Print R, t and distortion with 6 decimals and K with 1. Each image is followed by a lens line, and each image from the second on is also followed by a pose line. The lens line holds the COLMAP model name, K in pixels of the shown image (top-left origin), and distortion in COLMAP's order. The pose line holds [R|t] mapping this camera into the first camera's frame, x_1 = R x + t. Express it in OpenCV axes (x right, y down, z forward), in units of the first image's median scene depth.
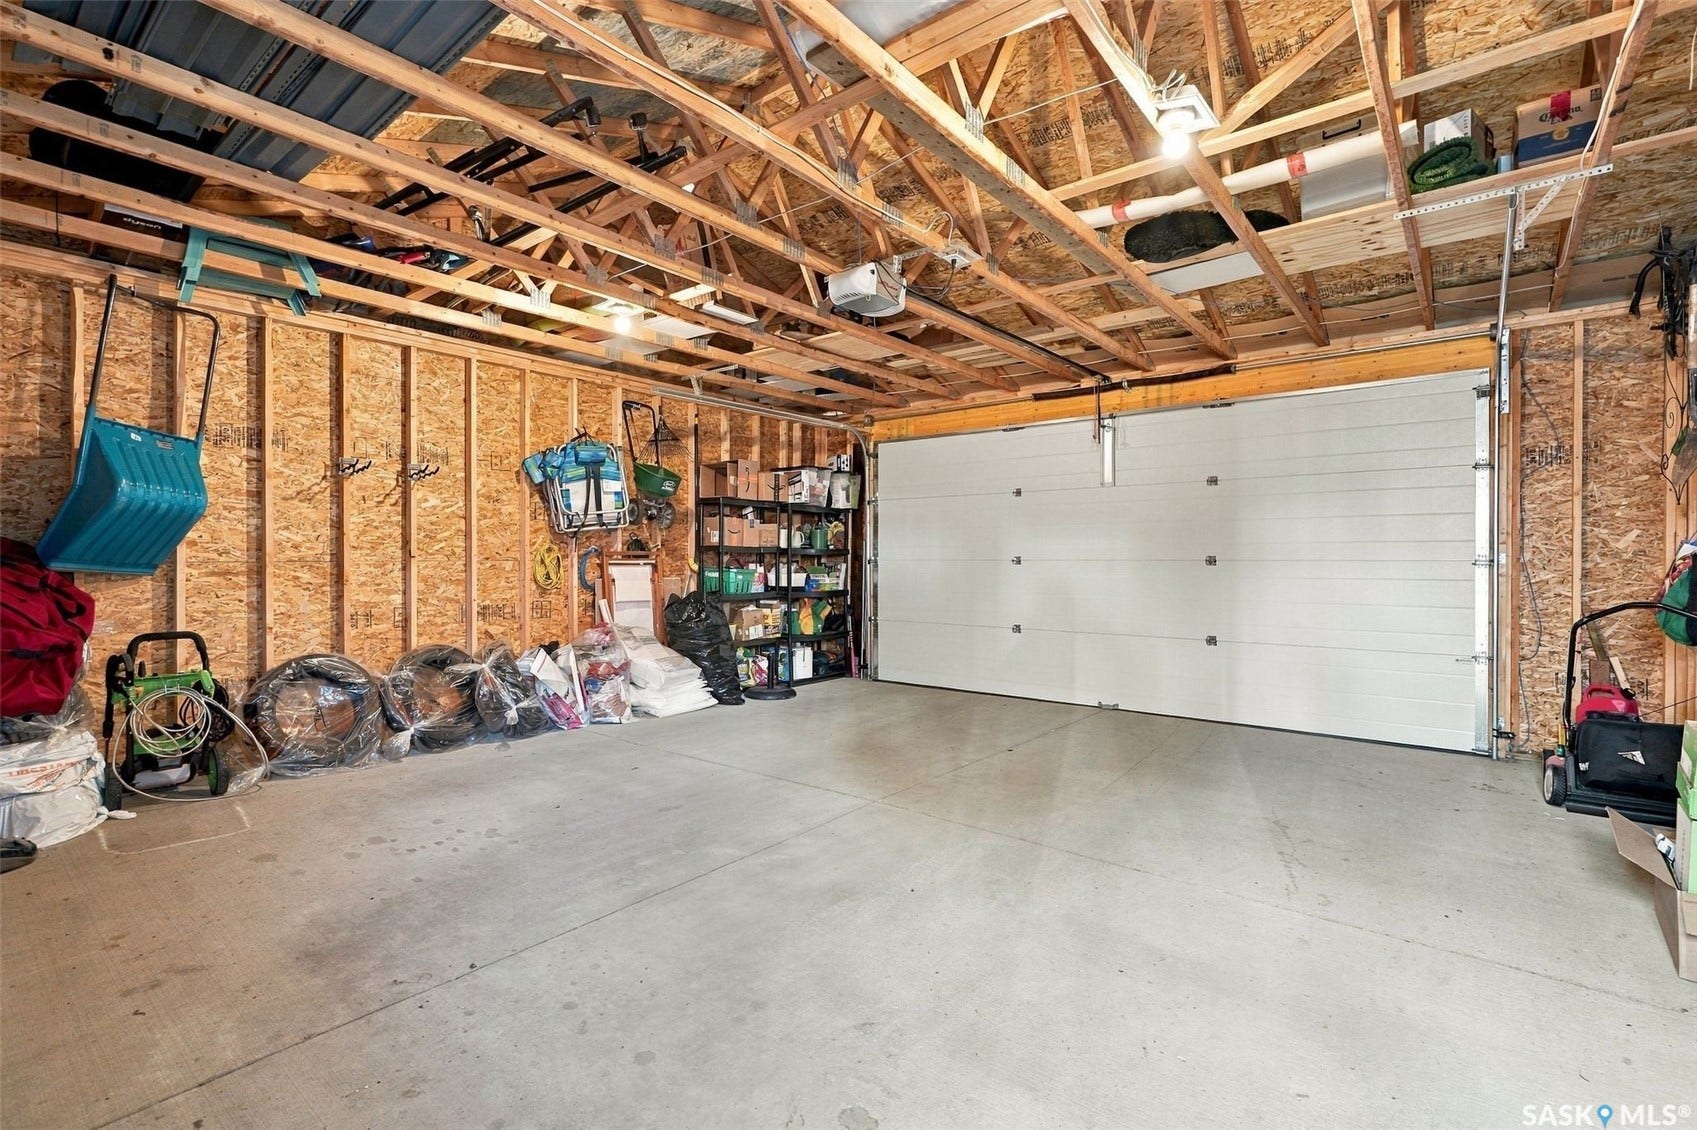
lens RADIAL K [[770.2, 0, 848.8], [0, 770.2, 558.7], [0, 0, 1]] dist [-0.003336, 0.000493]
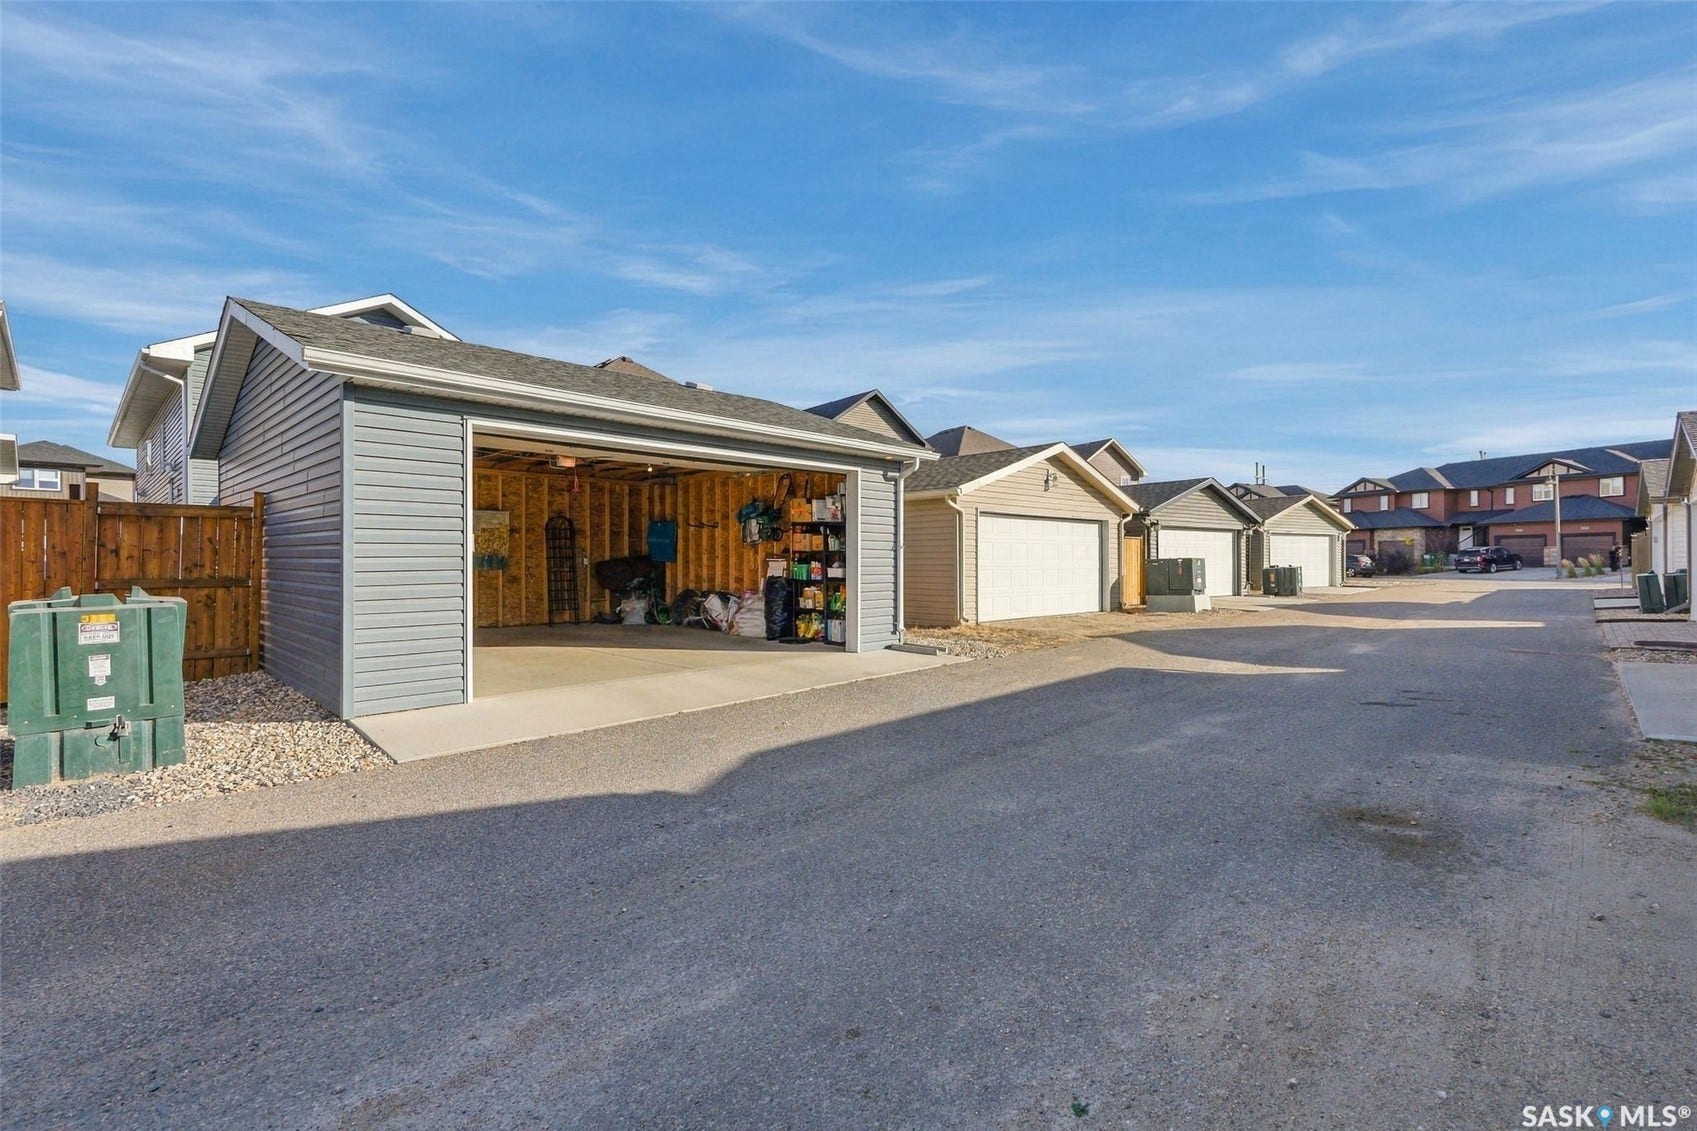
lens RADIAL K [[770.2, 0, 848.6], [0, 770.2, 561.1], [0, 0, 1]] dist [-0.003336, 0.000493]
pose [[-0.083889, 0.007992, -0.996443, 1.471395], [-0.006759, 0.999940, 0.008589, -0.008626], [0.996452, 0.007455, -0.083830, 1.212415]]
